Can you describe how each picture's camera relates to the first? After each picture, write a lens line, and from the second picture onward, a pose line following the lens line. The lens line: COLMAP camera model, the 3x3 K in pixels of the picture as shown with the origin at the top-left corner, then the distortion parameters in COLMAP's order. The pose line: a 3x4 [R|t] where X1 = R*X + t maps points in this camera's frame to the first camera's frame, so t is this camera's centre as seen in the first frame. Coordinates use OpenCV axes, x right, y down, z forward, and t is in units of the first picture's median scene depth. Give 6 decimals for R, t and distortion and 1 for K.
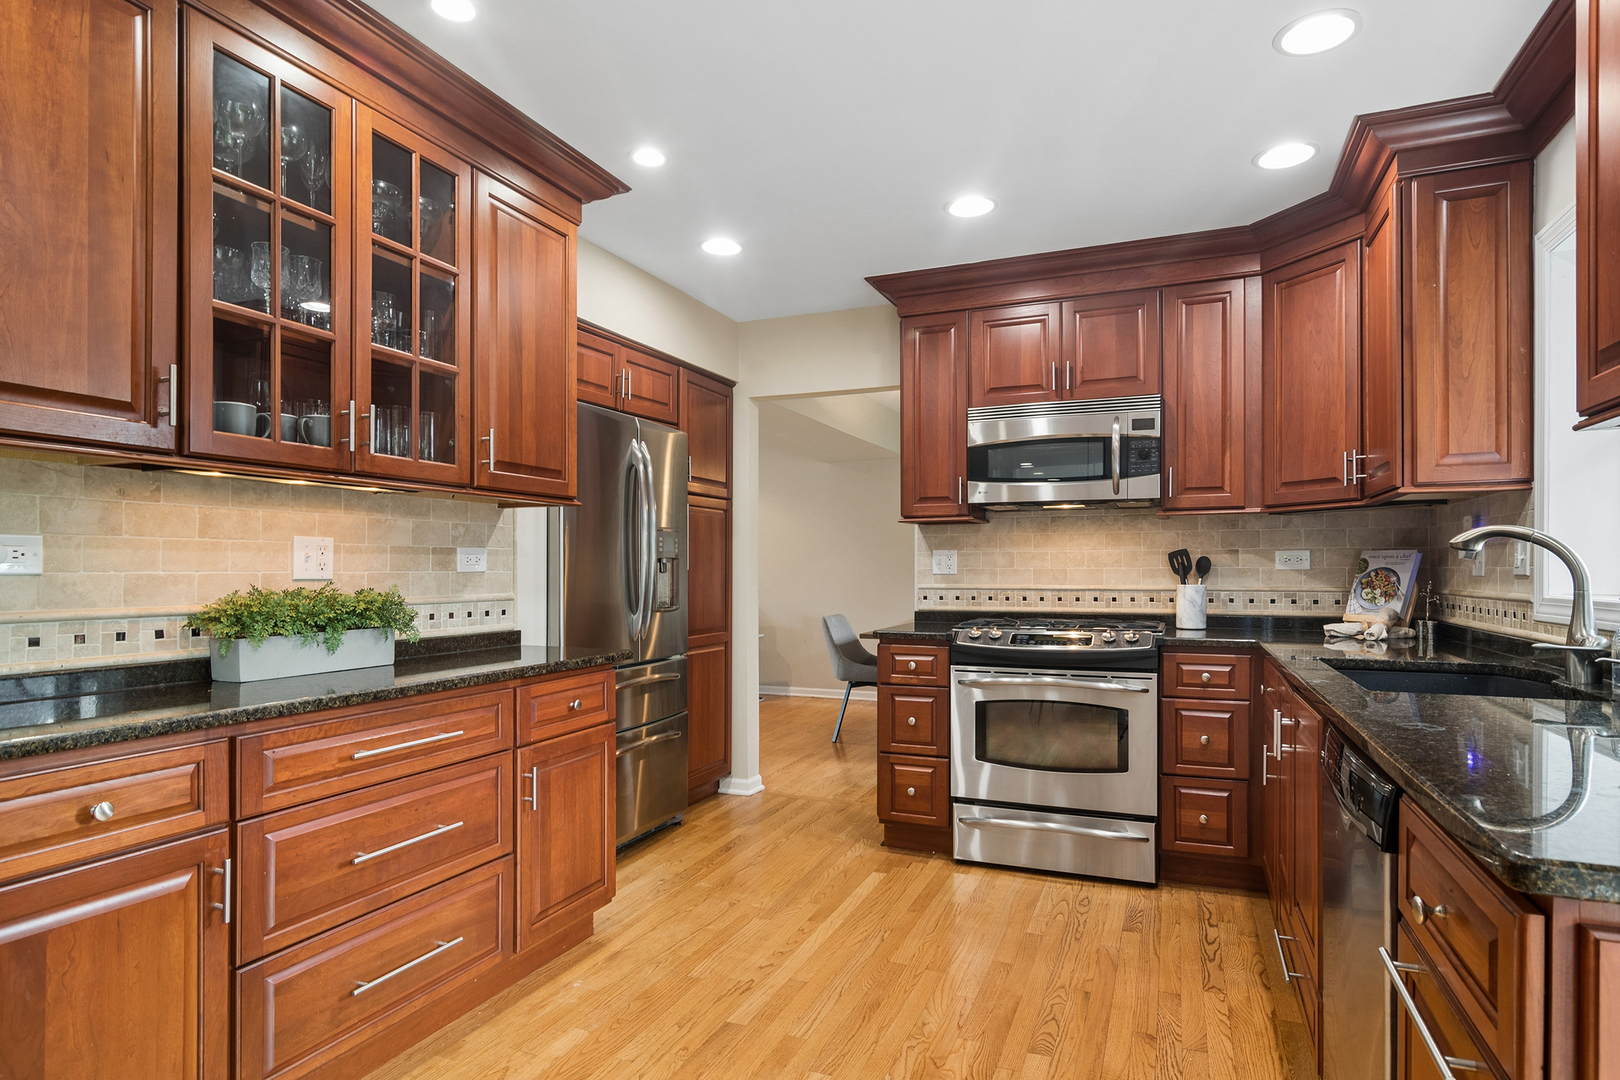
lens RADIAL K [[886.5, 0, 809.6], [0, 886.5, 567.3], [0, 0, 1]] dist [0.000040, 0.000022]
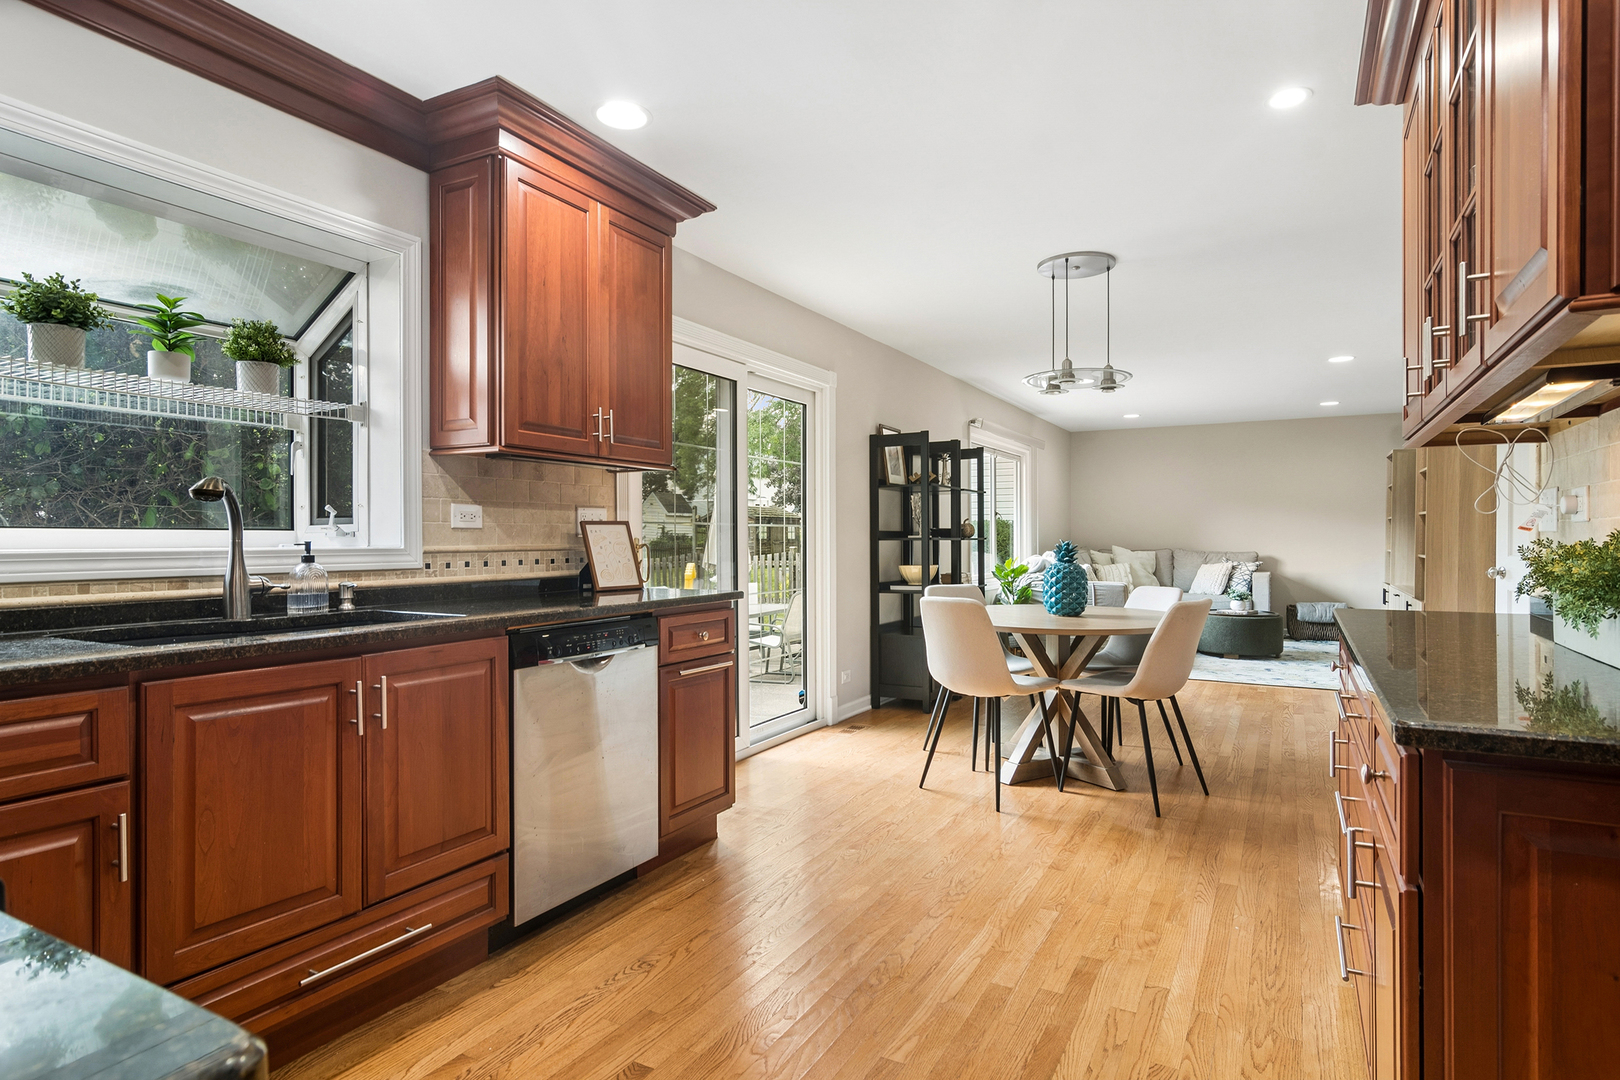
lens RADIAL K [[889.6, 0, 818.4], [0, 889.6, 550.4], [0, 0, 1]] dist [0.000697, 0.000217]
pose [[-0.995108, 0.003993, 0.098716, -0.008962], [0.004667, 0.999967, 0.006597, 0.019372], [-0.098687, 0.007025, -0.995094, 1.156975]]
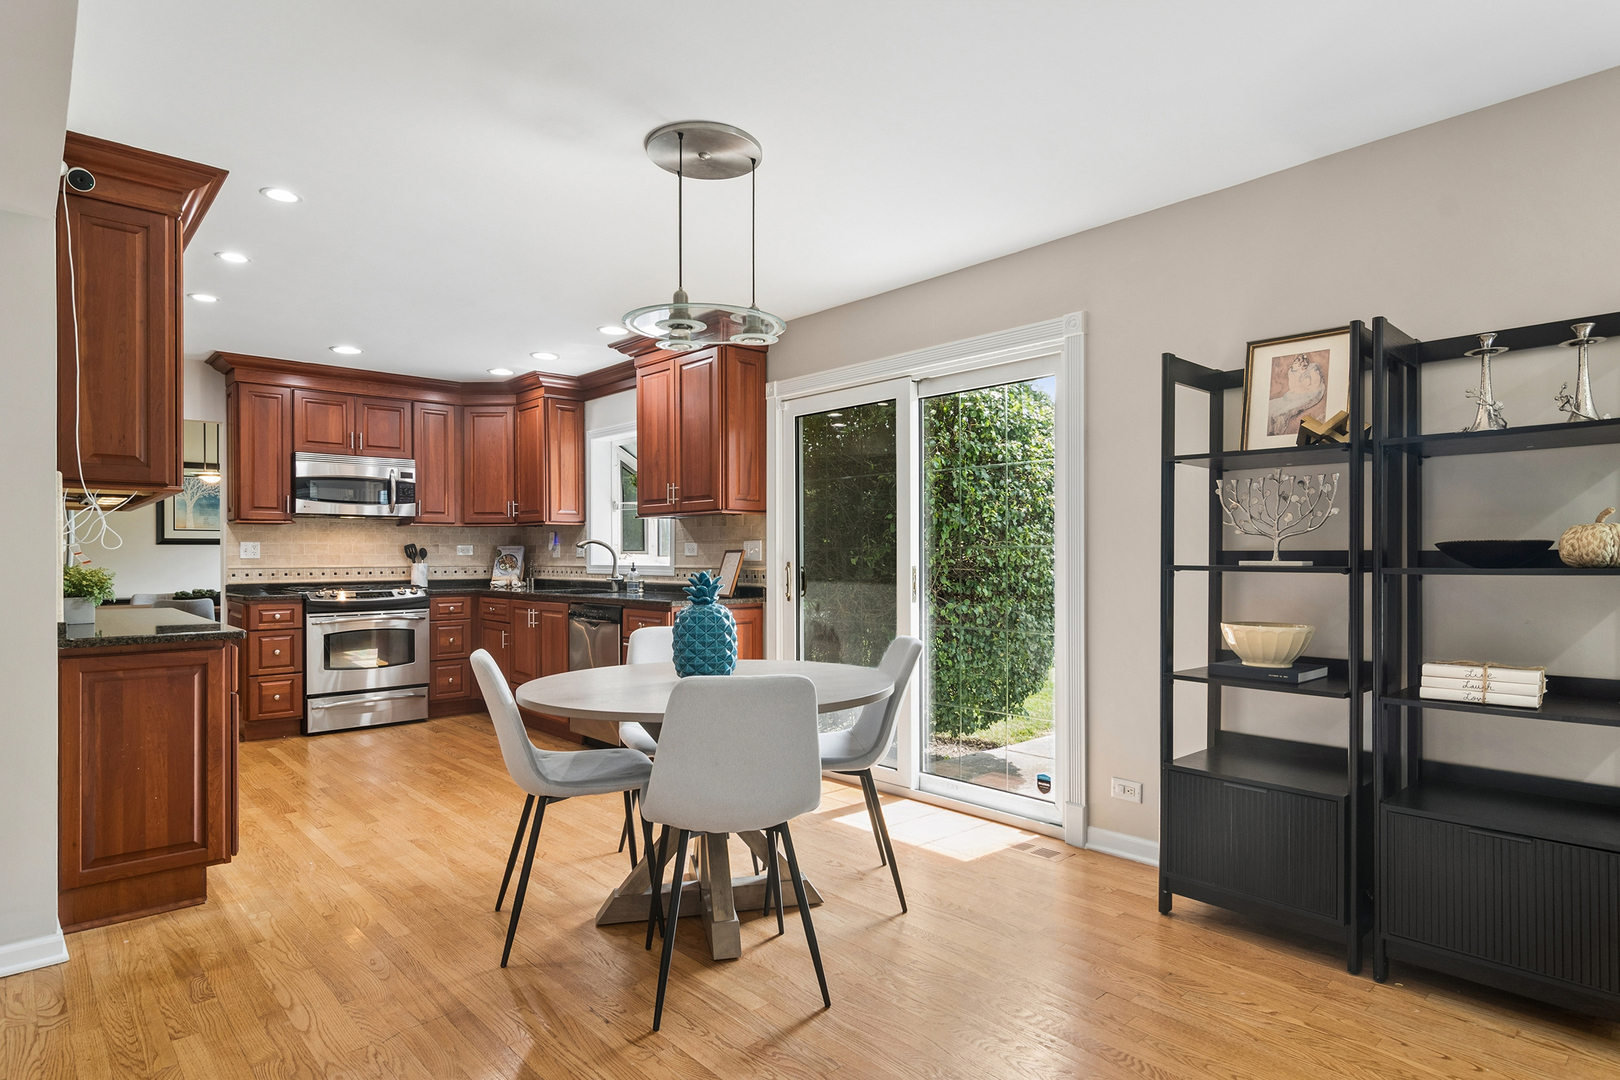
lens RADIAL K [[889.6, 0, 818.4], [0, 889.6, 550.4], [0, 0, 1]] dist [0.000697, 0.000217]
pose [[0.415007, 0.004156, 0.909809, -0.933211], [-0.001453, 0.999991, -0.003905, -0.001317], [-0.909817, 0.000298, 0.415010, -0.527040]]
